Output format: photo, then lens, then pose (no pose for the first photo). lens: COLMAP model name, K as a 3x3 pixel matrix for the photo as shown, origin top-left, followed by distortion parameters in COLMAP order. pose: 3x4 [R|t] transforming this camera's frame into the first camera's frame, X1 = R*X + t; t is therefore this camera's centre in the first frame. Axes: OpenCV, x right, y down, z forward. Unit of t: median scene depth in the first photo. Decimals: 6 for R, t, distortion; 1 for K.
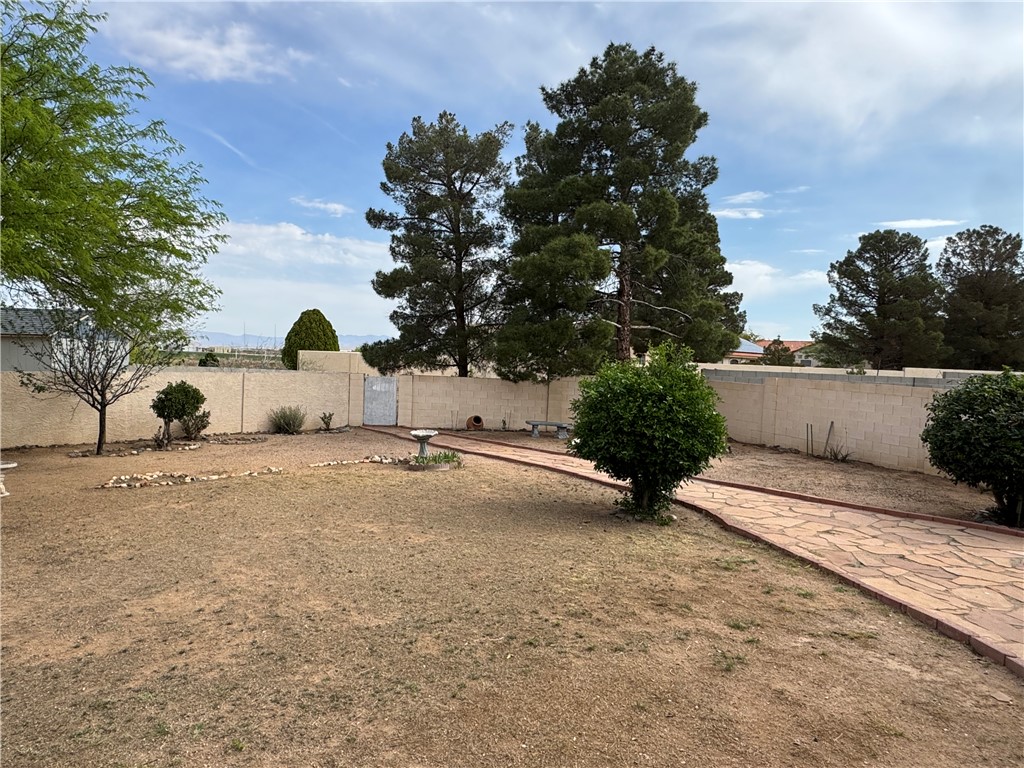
lens RADIAL K [[668.7, 0, 512.0], [0, 668.7, 384.0], [0, 0, 1]] dist [0.001984, 0.004512]
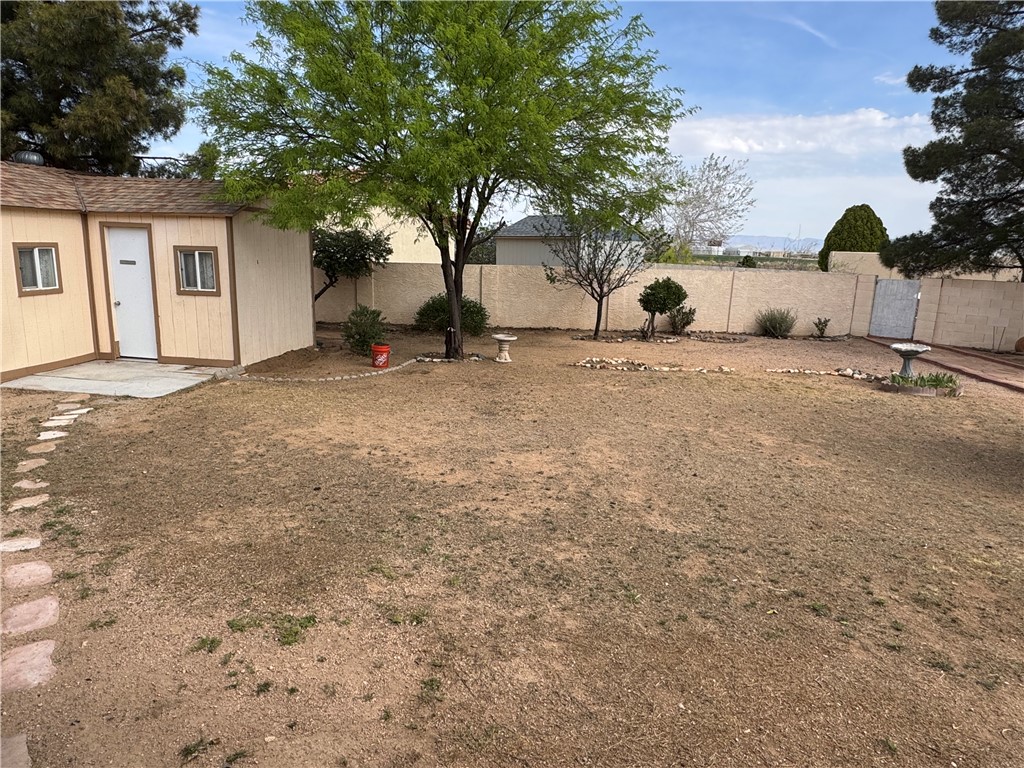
lens RADIAL K [[668.7, 0, 512.0], [0, 668.7, 384.0], [0, 0, 1]] dist [0.001984, 0.004512]
pose [[0.680951, 0.132998, -0.720150, 0.131379], [-0.034349, 0.988089, 0.150002, 0.013176], [0.731523, -0.077408, 0.677409, 0.105981]]
